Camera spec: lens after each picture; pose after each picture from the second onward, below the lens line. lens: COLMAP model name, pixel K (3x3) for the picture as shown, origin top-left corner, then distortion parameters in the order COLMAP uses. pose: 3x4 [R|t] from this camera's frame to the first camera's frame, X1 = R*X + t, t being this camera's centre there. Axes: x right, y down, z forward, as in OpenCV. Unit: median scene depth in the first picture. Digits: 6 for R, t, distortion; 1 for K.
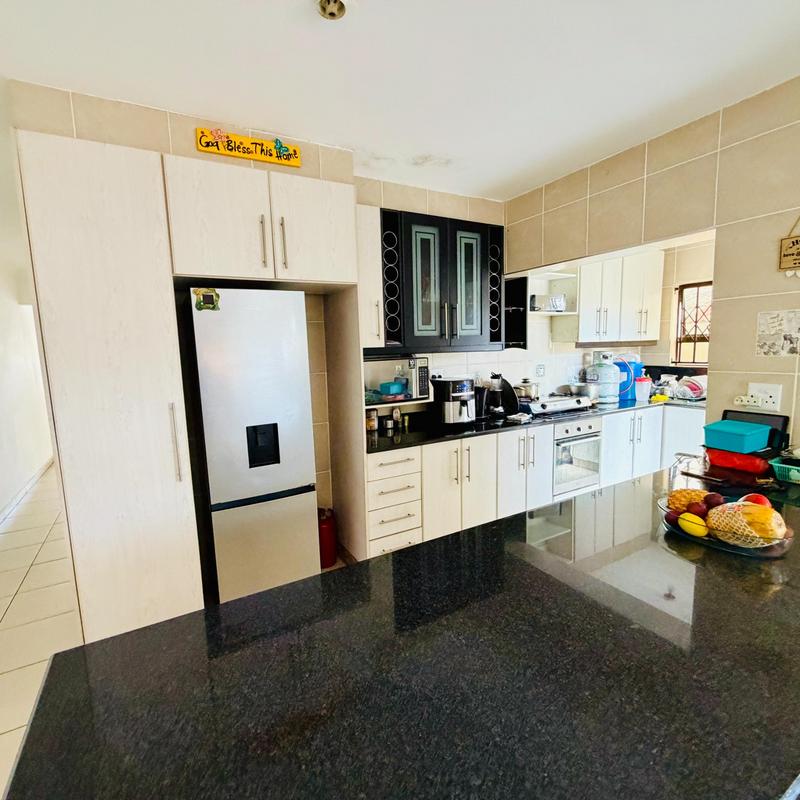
lens RADIAL K [[425.8, 0, 400.0], [0, 425.8, 400.0], [0, 0, 1]] dist [0.004319, -0.002231]
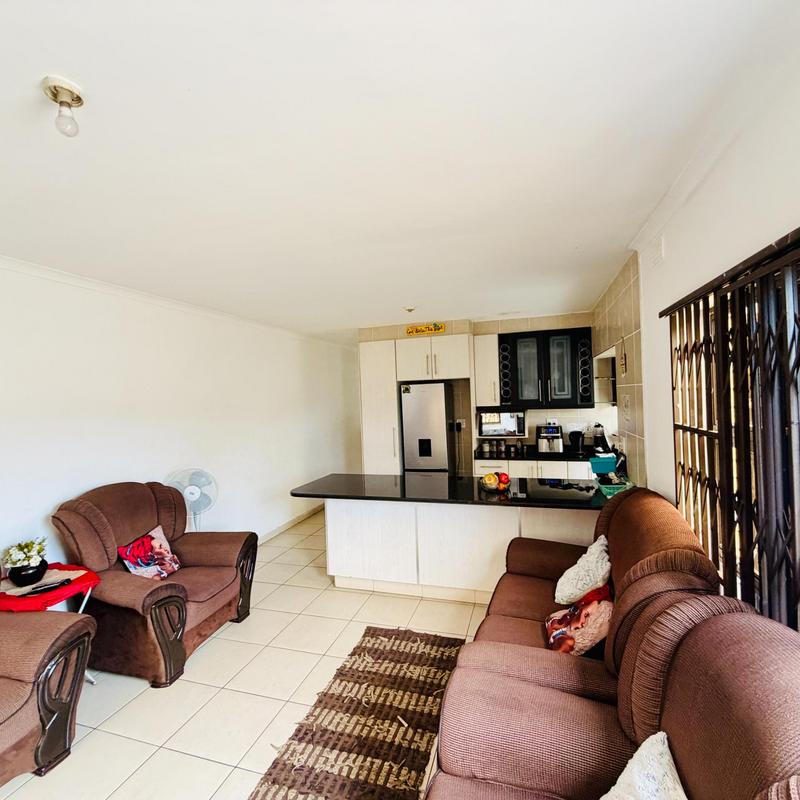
lens RADIAL K [[425.8, 0, 400.0], [0, 425.8, 400.0], [0, 0, 1]] dist [0.004319, -0.002231]
pose [[0.673395, 0.013501, -0.739160, 0.958957], [-0.076791, 0.995702, -0.051771, -0.018878], [0.735284, 0.091623, 0.671537, -0.519449]]
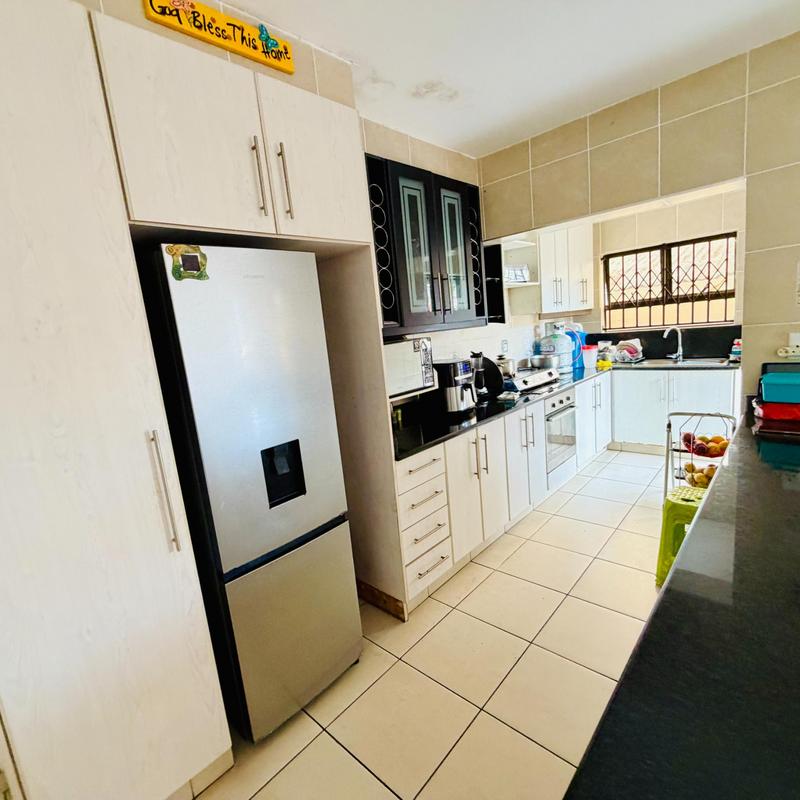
lens RADIAL K [[425.8, 0, 400.0], [0, 425.8, 400.0], [0, 0, 1]] dist [0.004319, -0.002231]
pose [[0.953062, -0.114427, 0.280321, -0.230097], [0.107855, 0.993409, 0.038811, -0.014645], [-0.282915, -0.006755, 0.959121, 0.192807]]
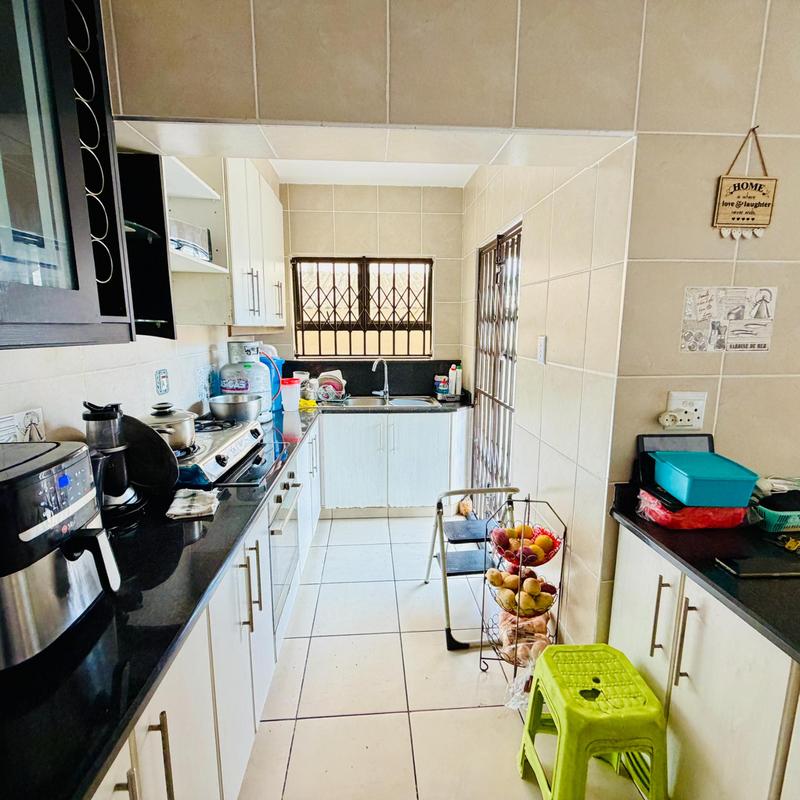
lens RADIAL K [[425.8, 0, 400.0], [0, 425.8, 400.0], [0, 0, 1]] dist [0.004319, -0.002231]
pose [[0.442855, -0.122916, 0.888128, 0.018209], [0.098914, 0.991210, 0.087860, -0.083912], [-0.891120, 0.048939, 0.451120, 0.700858]]
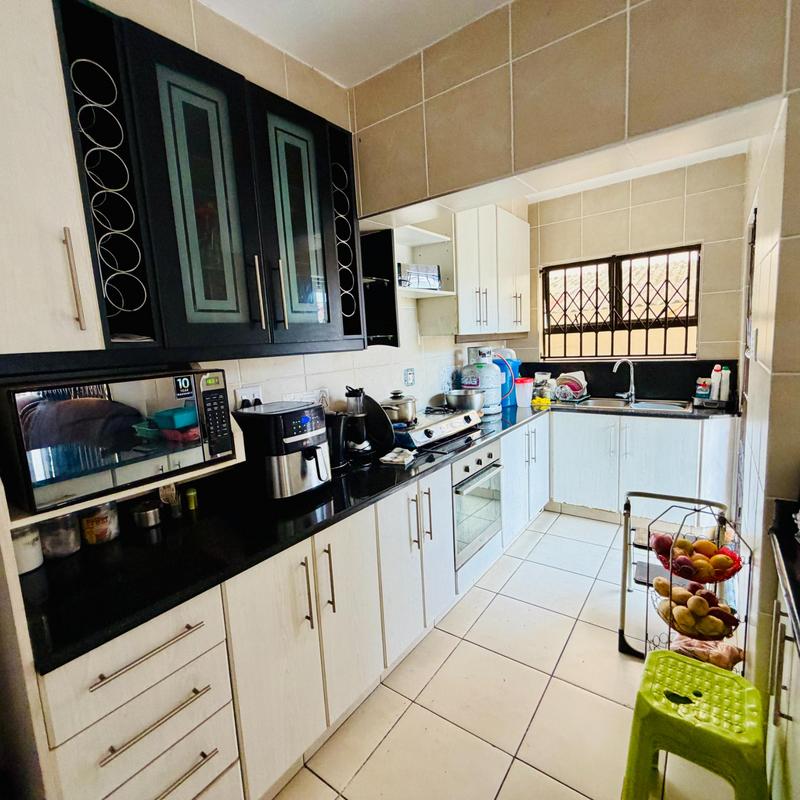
lens RADIAL K [[425.8, 0, 400.0], [0, 425.8, 400.0], [0, 0, 1]] dist [0.004319, -0.002231]
pose [[0.917432, -0.078482, 0.390075, 0.054821], [0.079768, 0.996730, 0.012930, -0.054910], [-0.389814, 0.019253, 0.920692, 0.479308]]
